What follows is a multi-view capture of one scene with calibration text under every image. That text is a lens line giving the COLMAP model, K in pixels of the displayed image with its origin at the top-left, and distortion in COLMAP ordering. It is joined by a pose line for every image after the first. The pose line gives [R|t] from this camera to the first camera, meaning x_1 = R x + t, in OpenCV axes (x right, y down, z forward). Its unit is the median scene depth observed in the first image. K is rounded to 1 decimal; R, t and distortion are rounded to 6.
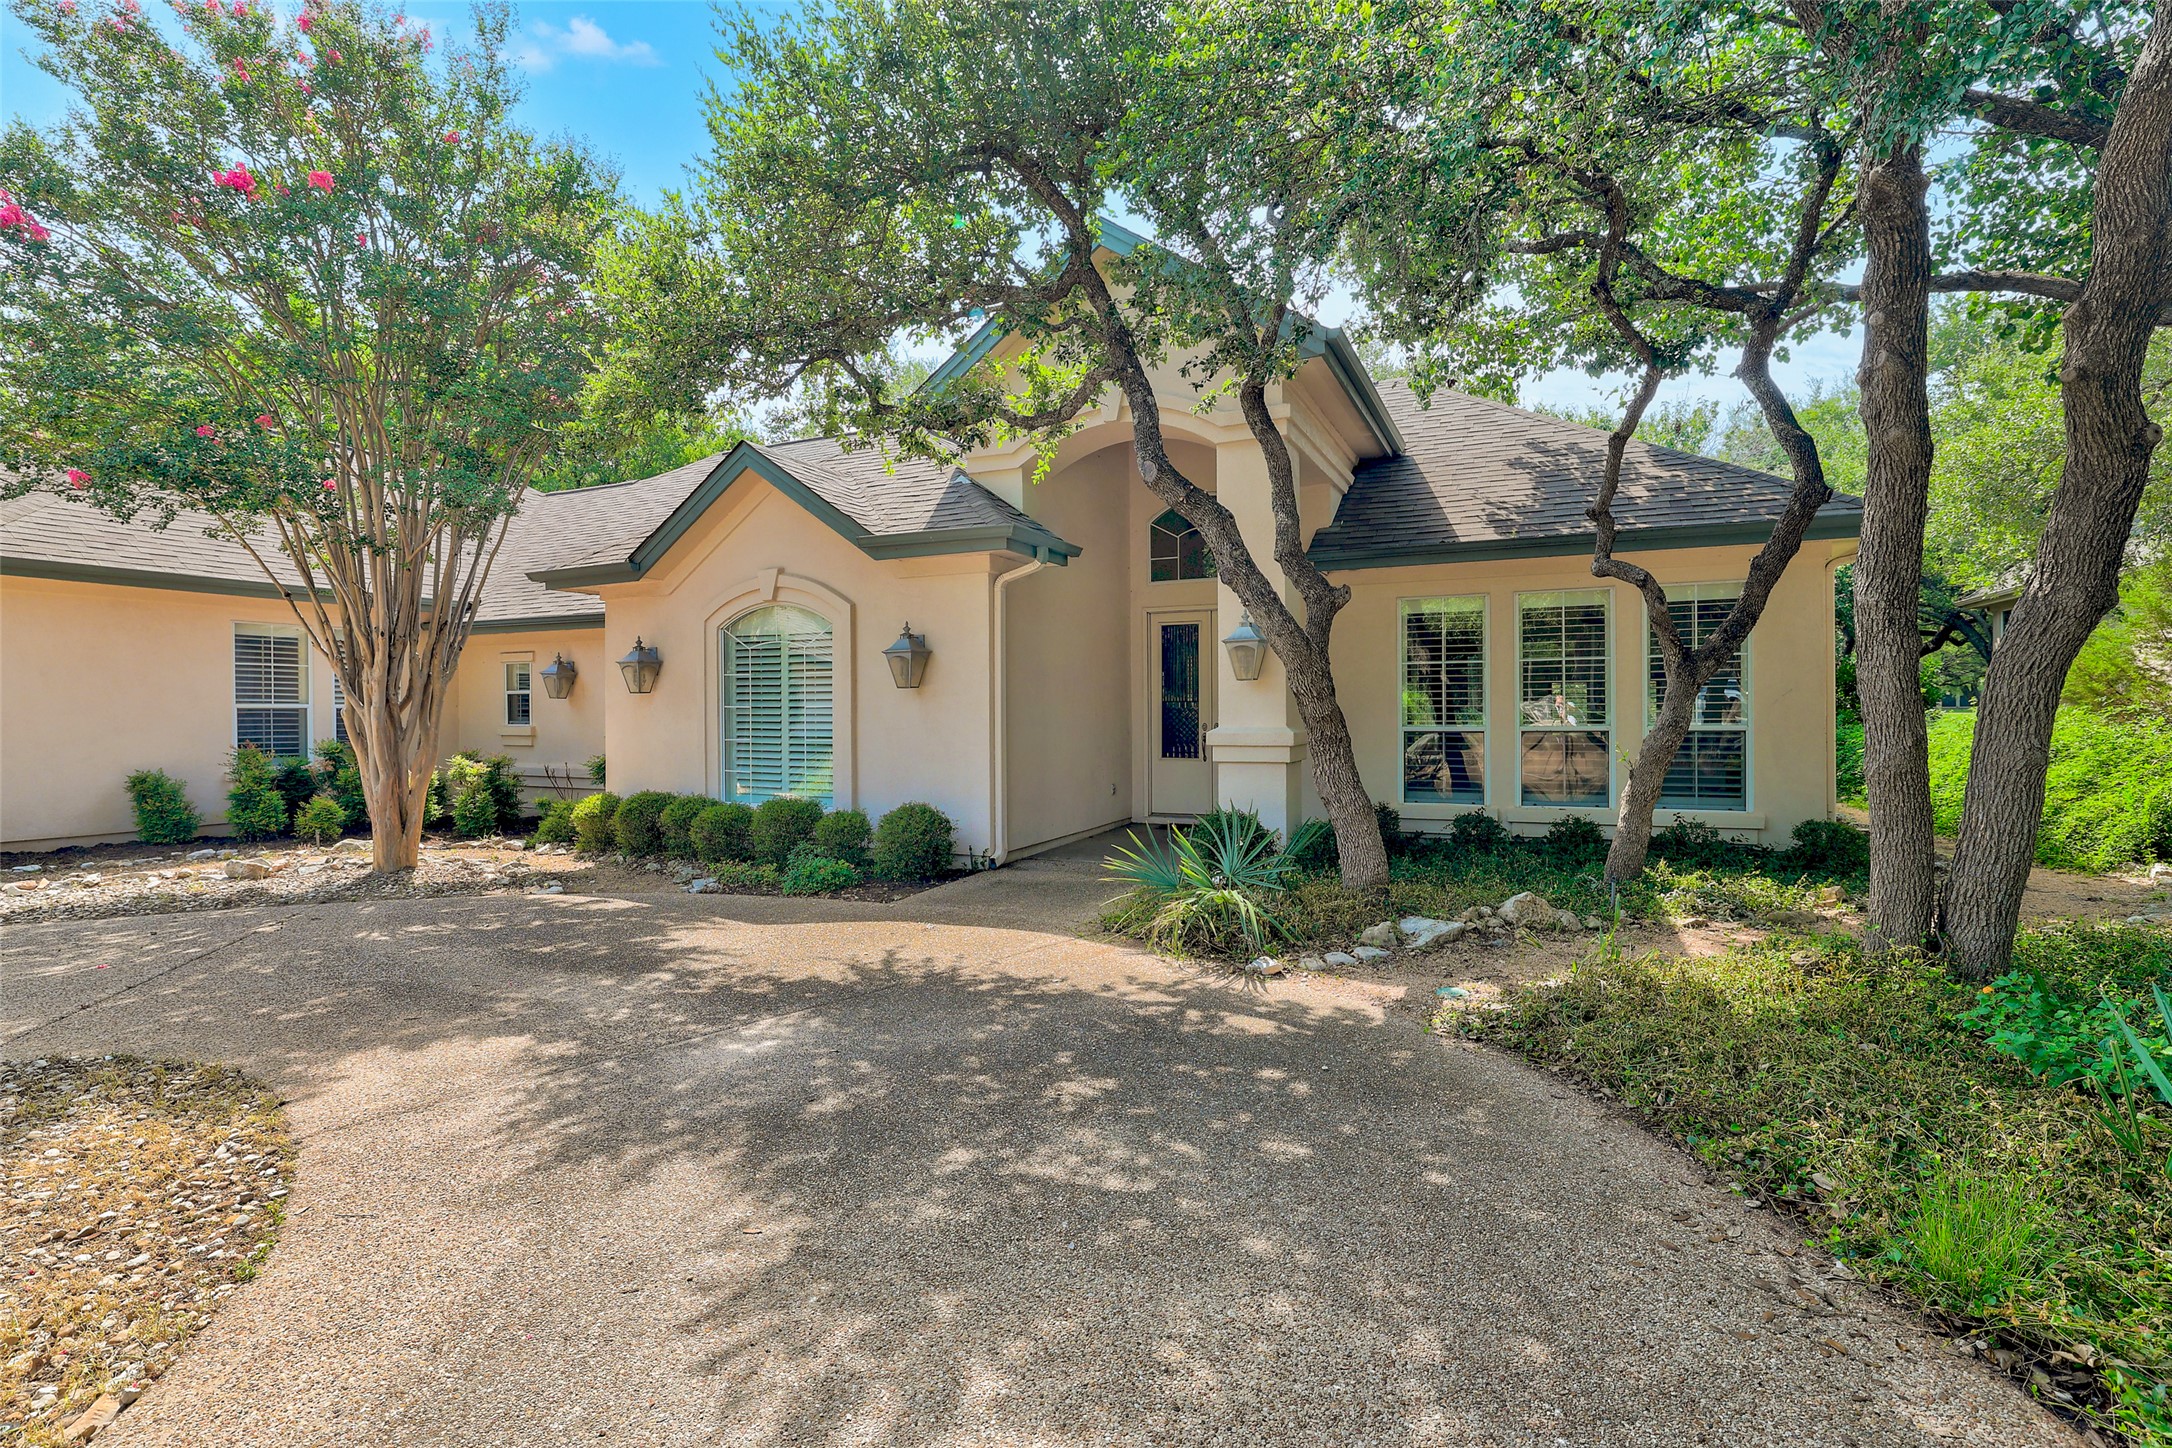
lens RADIAL K [[988.4, 0, 1084.8], [0, 988.4, 707.1], [0, 0, 1]] dist [-0.041162, 0.020059]
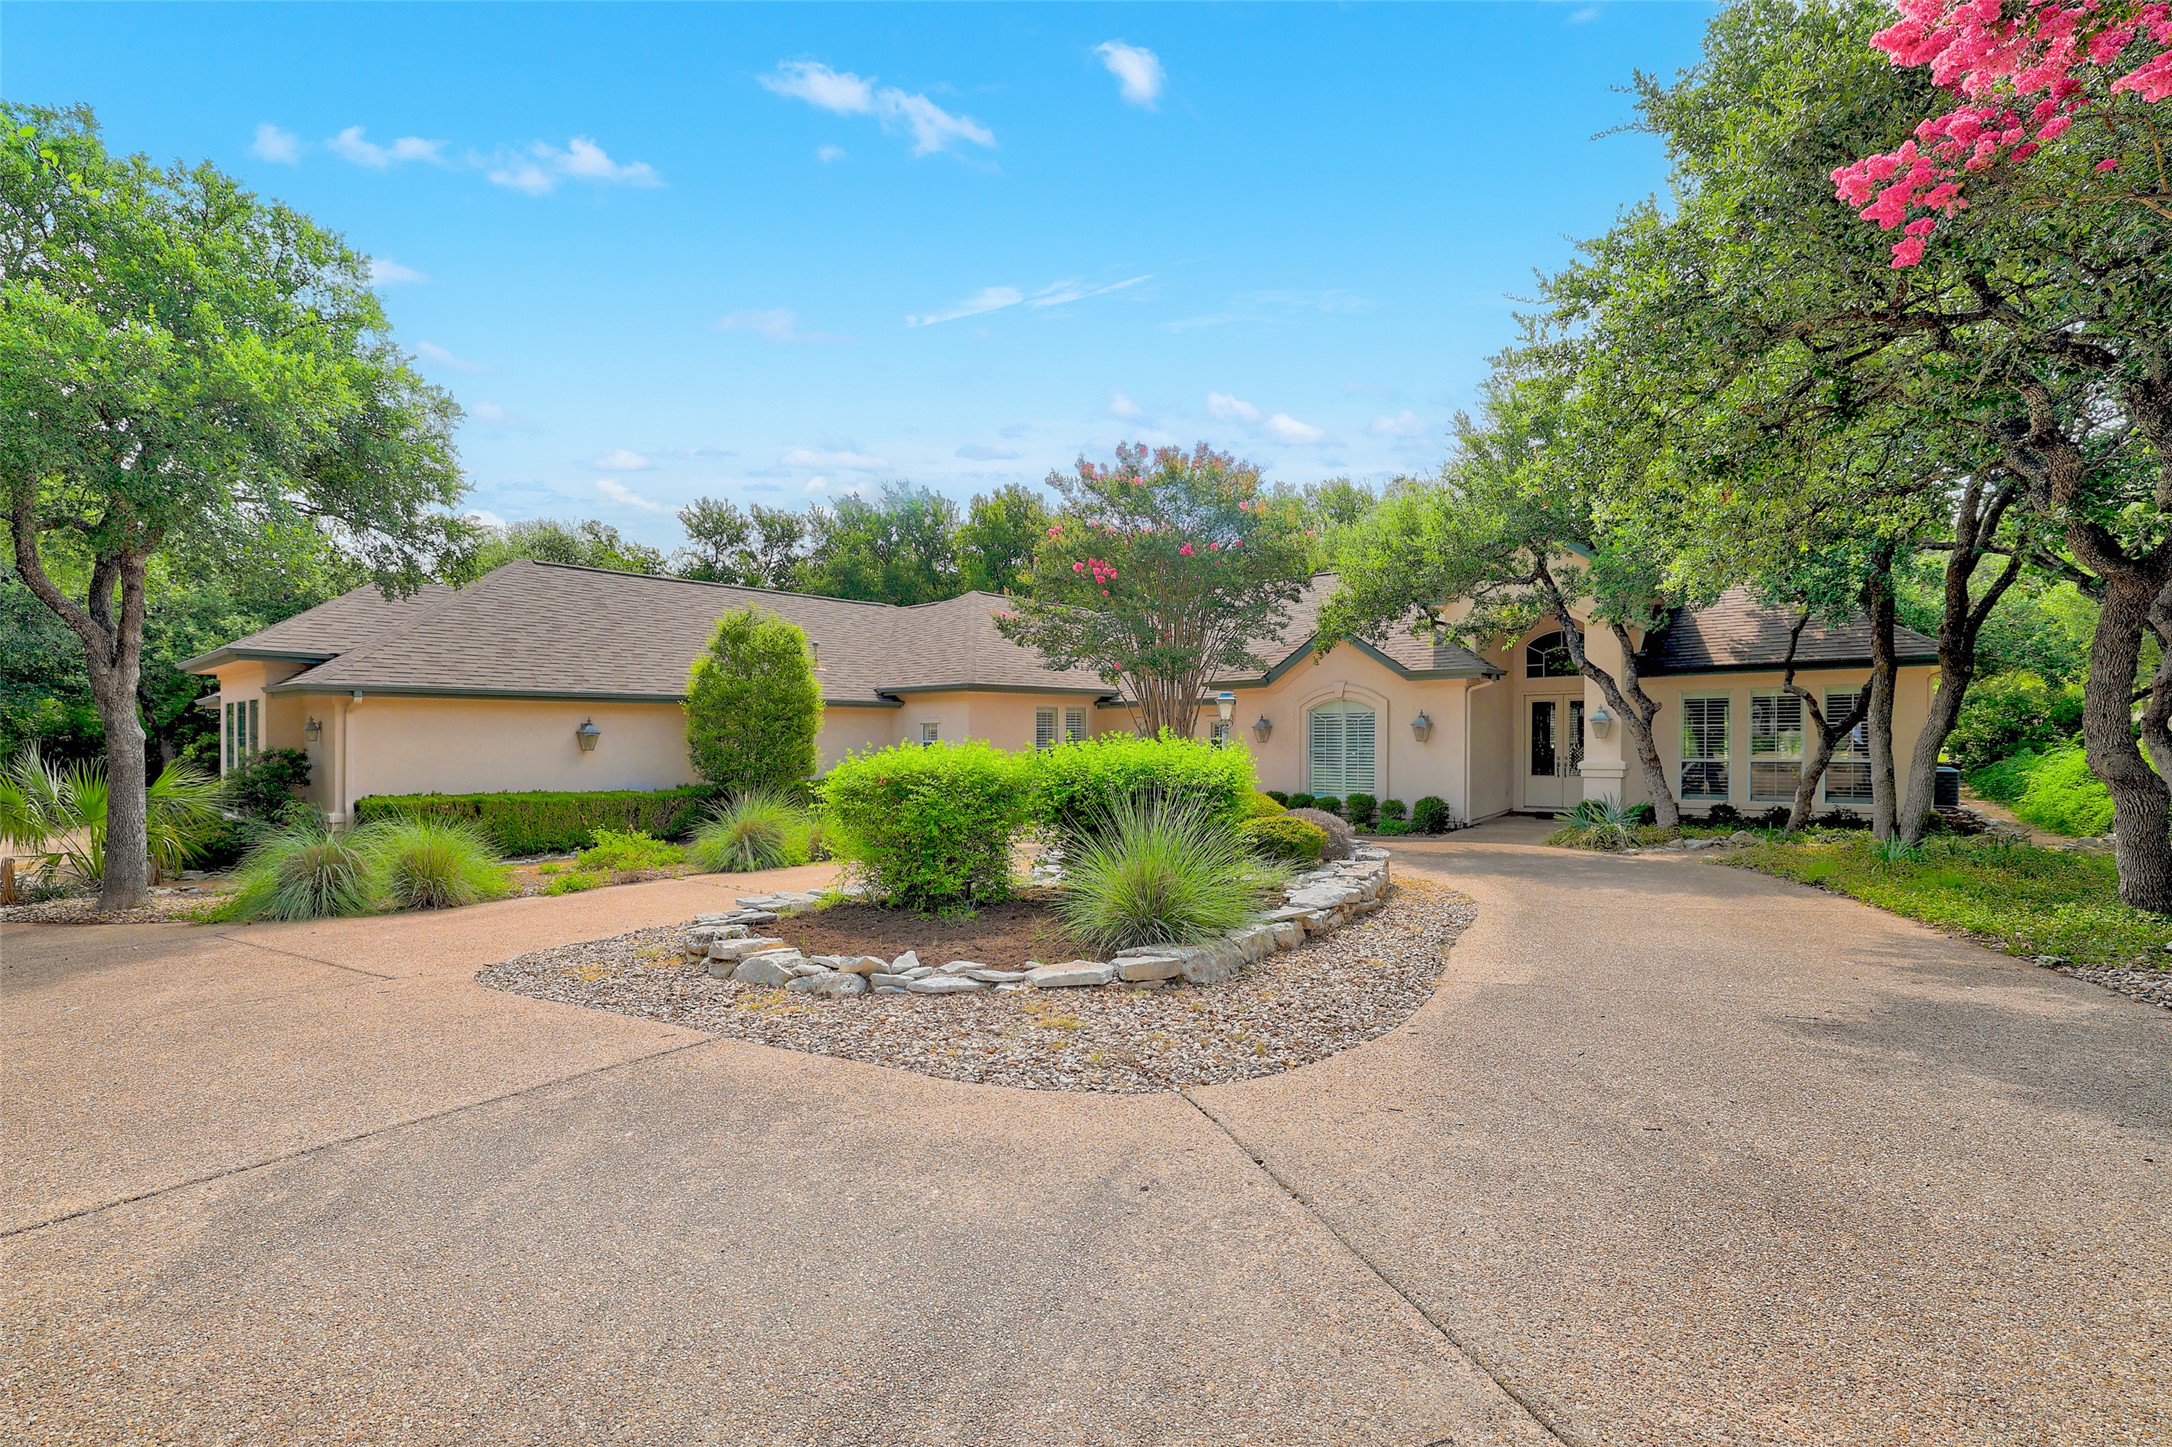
lens RADIAL K [[941.2, 0, 1082.5], [0, 941.2, 752.7], [0, 0, 1]] dist [-0.034049, 0.000363]
pose [[0.971185, -0.001718, -0.238321, -0.404717], [0.007557, 0.999693, 0.023589, -0.047751], [0.238207, -0.024710, 0.970900, -1.101008]]
